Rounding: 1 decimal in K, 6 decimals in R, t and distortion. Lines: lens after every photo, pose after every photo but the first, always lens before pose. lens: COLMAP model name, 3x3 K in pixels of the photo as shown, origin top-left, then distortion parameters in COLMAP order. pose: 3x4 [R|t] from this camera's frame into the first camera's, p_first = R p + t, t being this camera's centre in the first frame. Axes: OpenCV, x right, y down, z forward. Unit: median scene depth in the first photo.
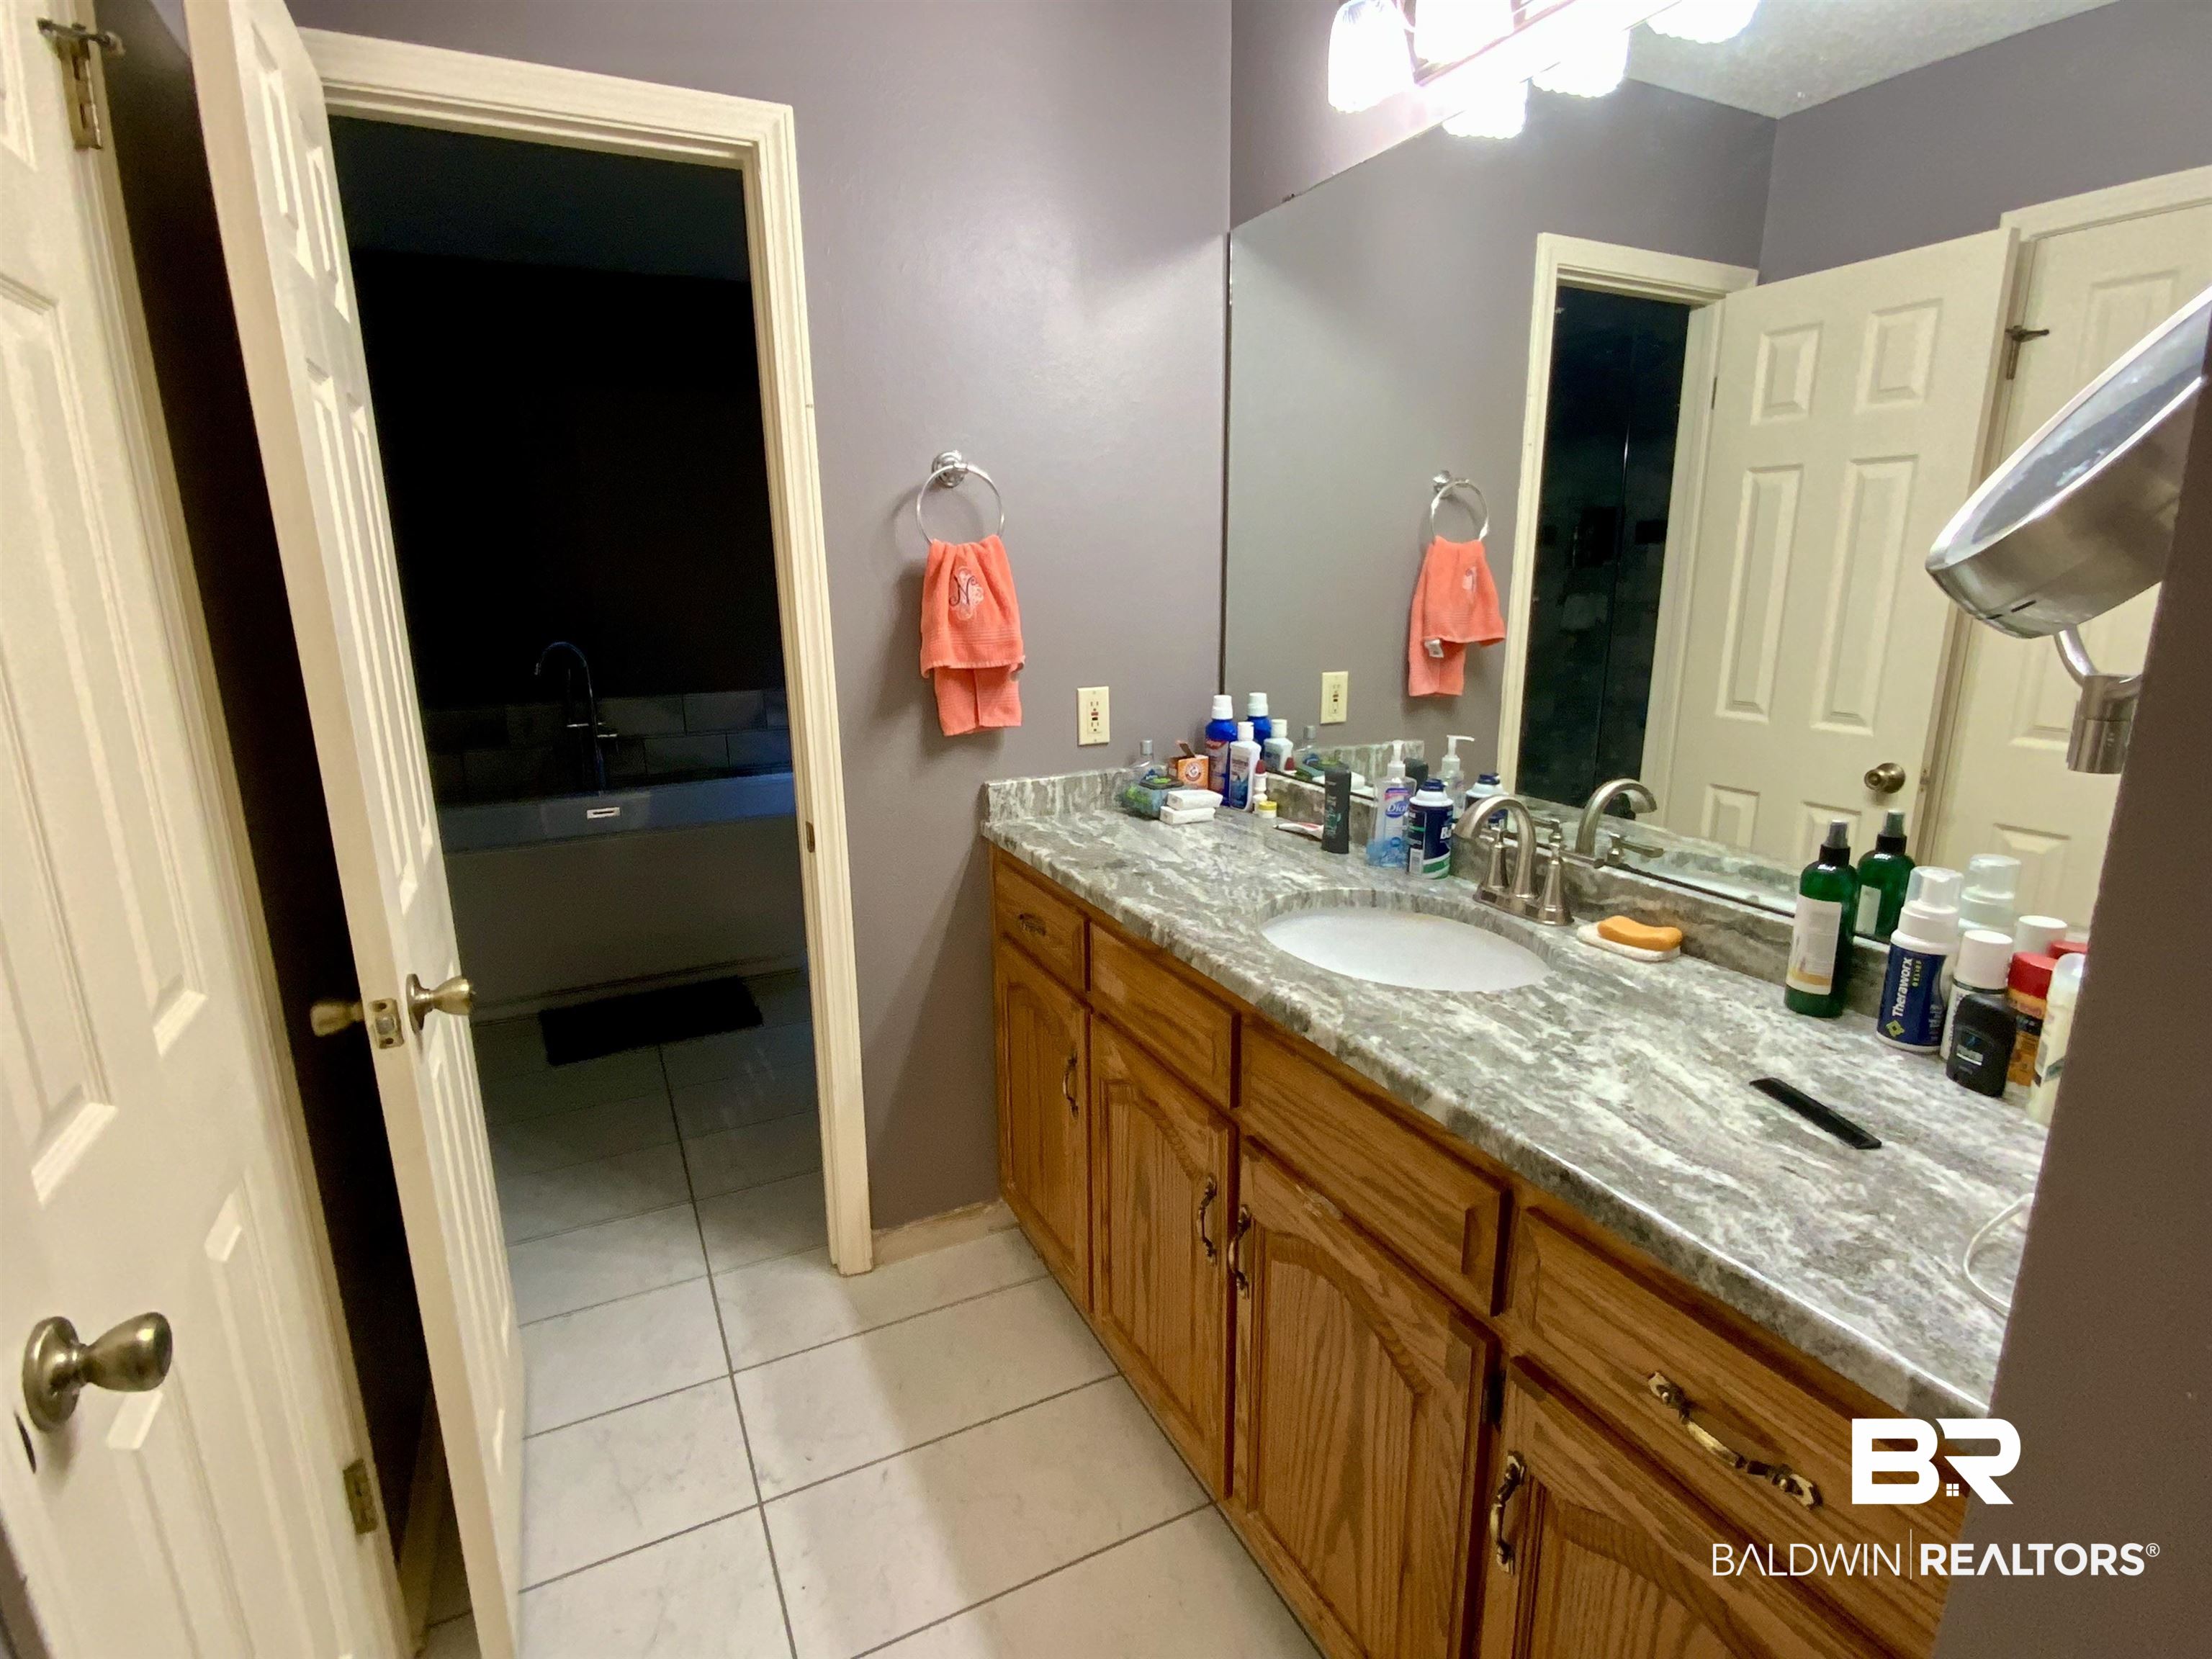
lens RADIAL K [[1086.2, 0, 1116.5], [0, 1086.2, 828.1], [0, 0, 1]] dist [-0.006041, -0.000264]
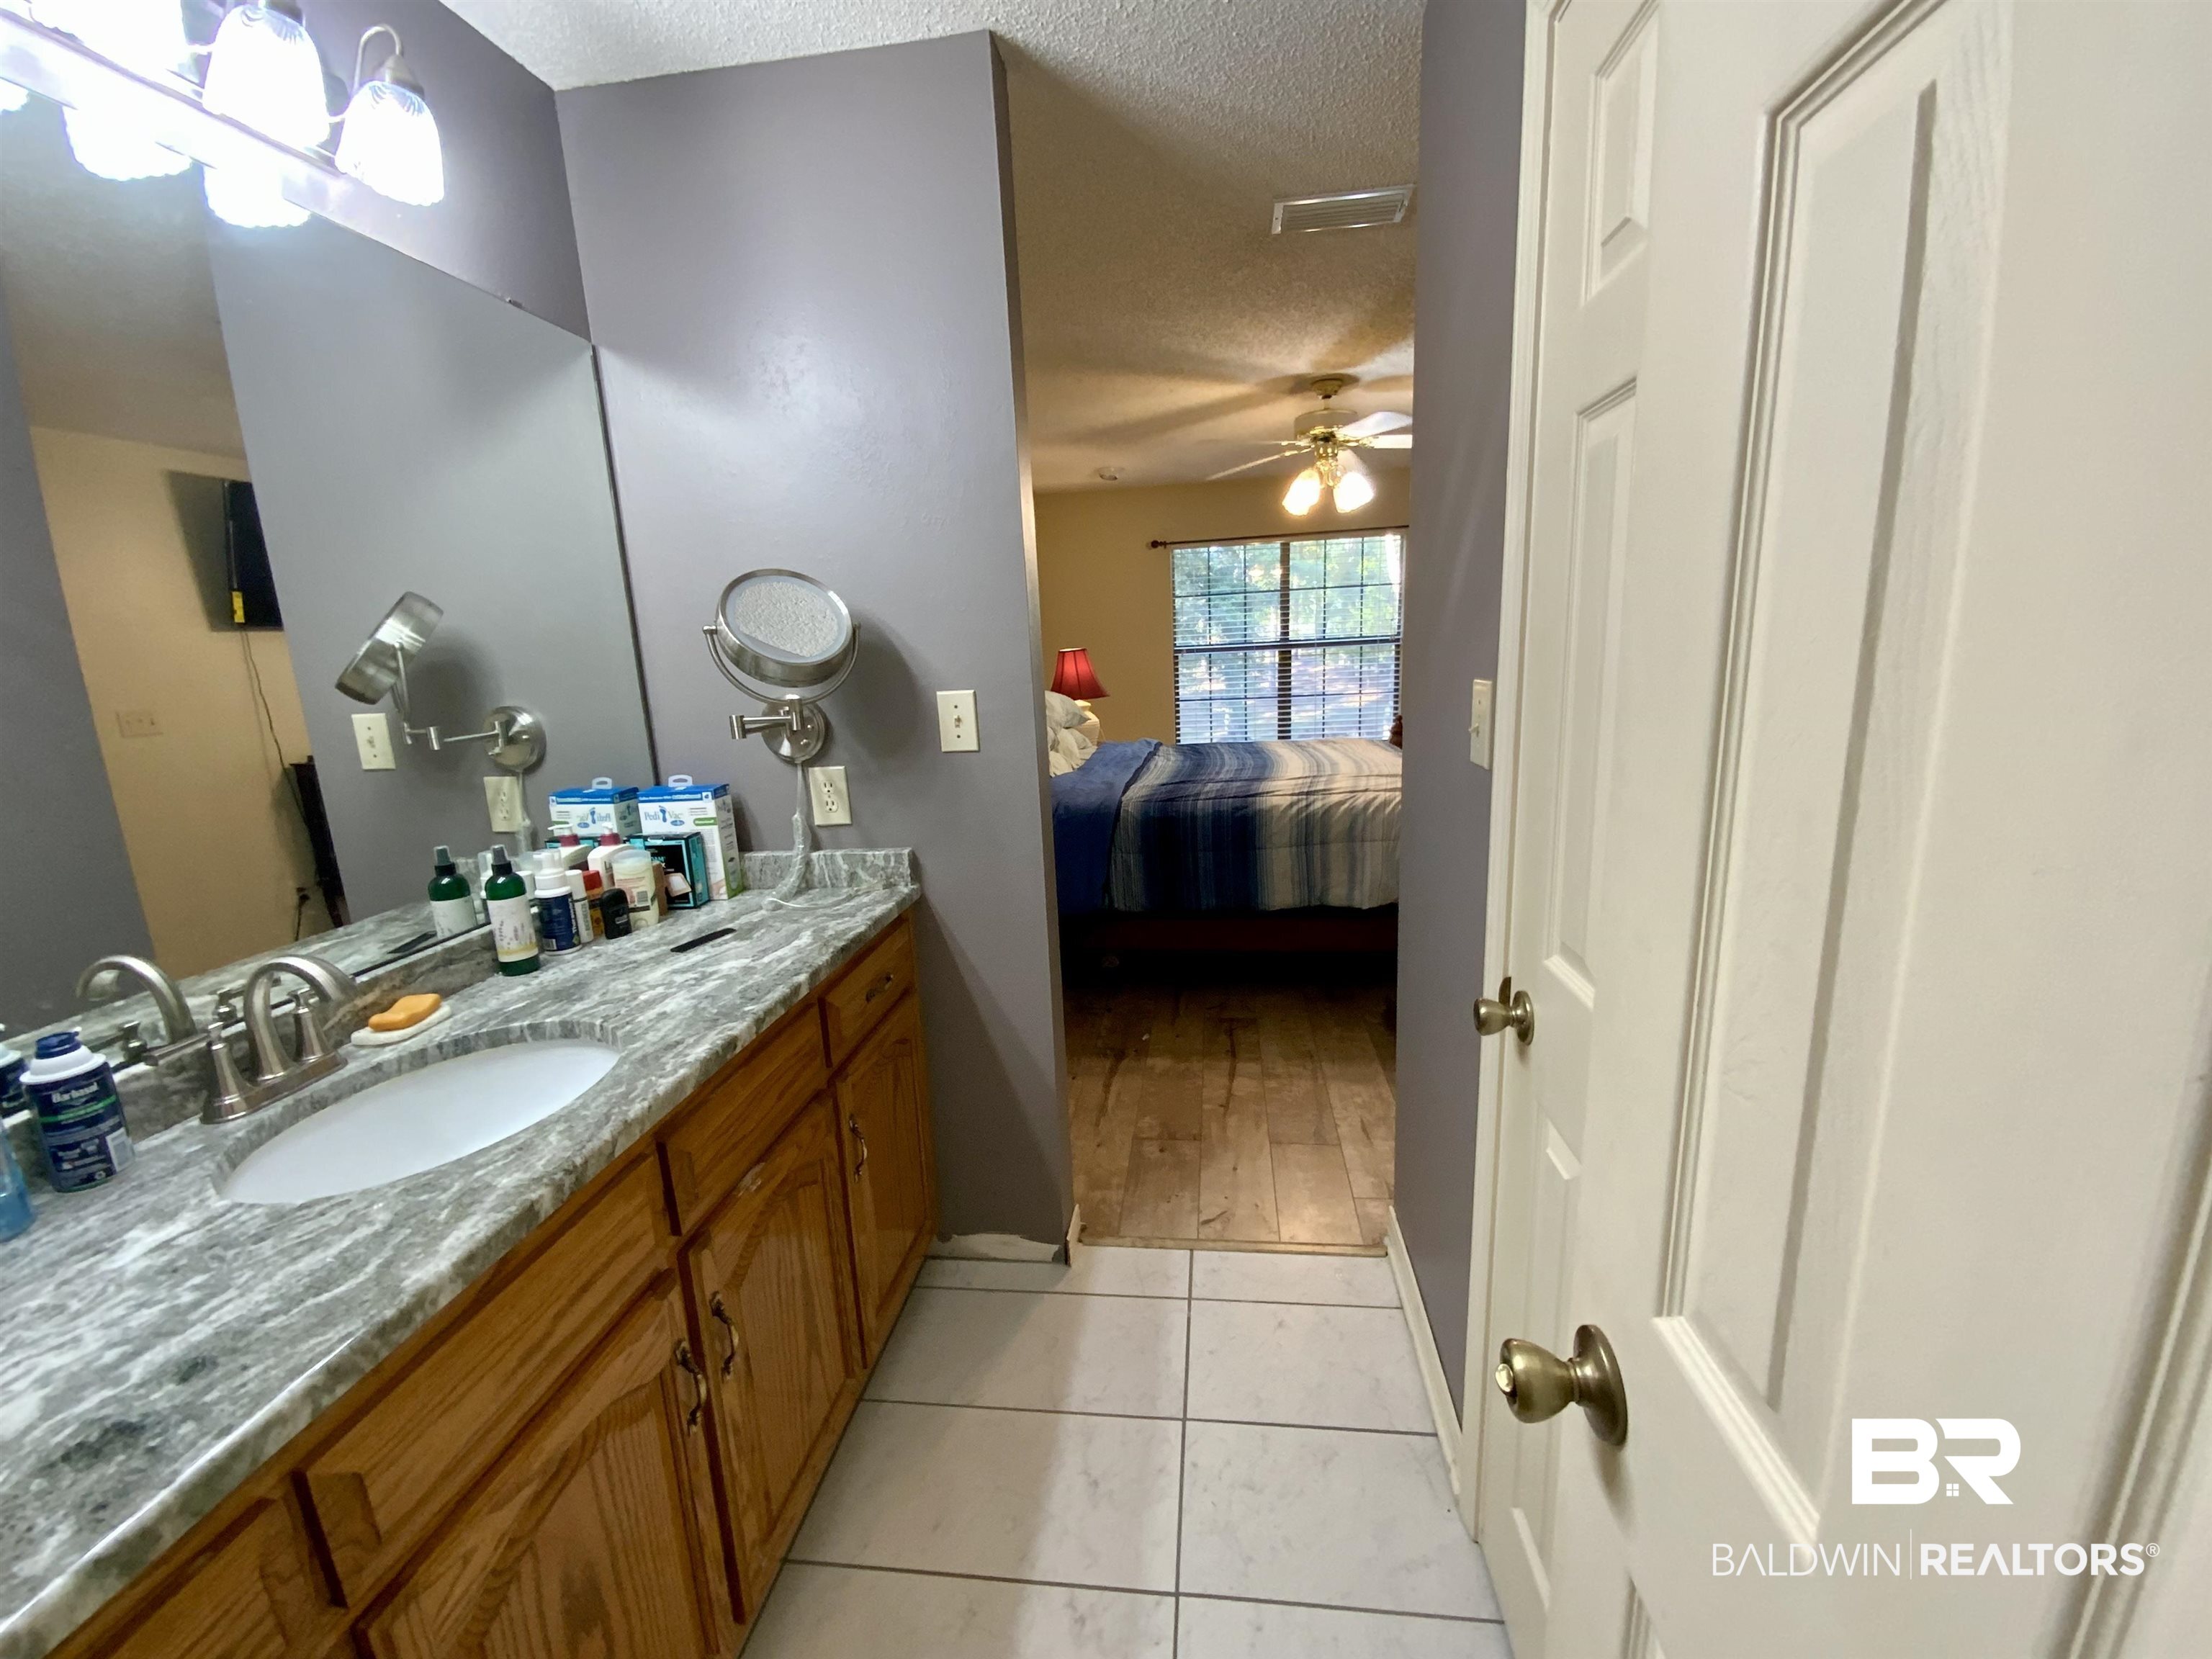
lens RADIAL K [[898.2, 0, 1102.5], [0, 898.2, 836.9], [0, 0, 1]] dist [-0.002364, -0.000498]
pose [[-0.833175, -0.069442, 0.548632, -0.715262], [0.179670, 0.904272, 0.387311, -0.347877], [-0.523009, 0.421271, -0.740940, 1.467066]]
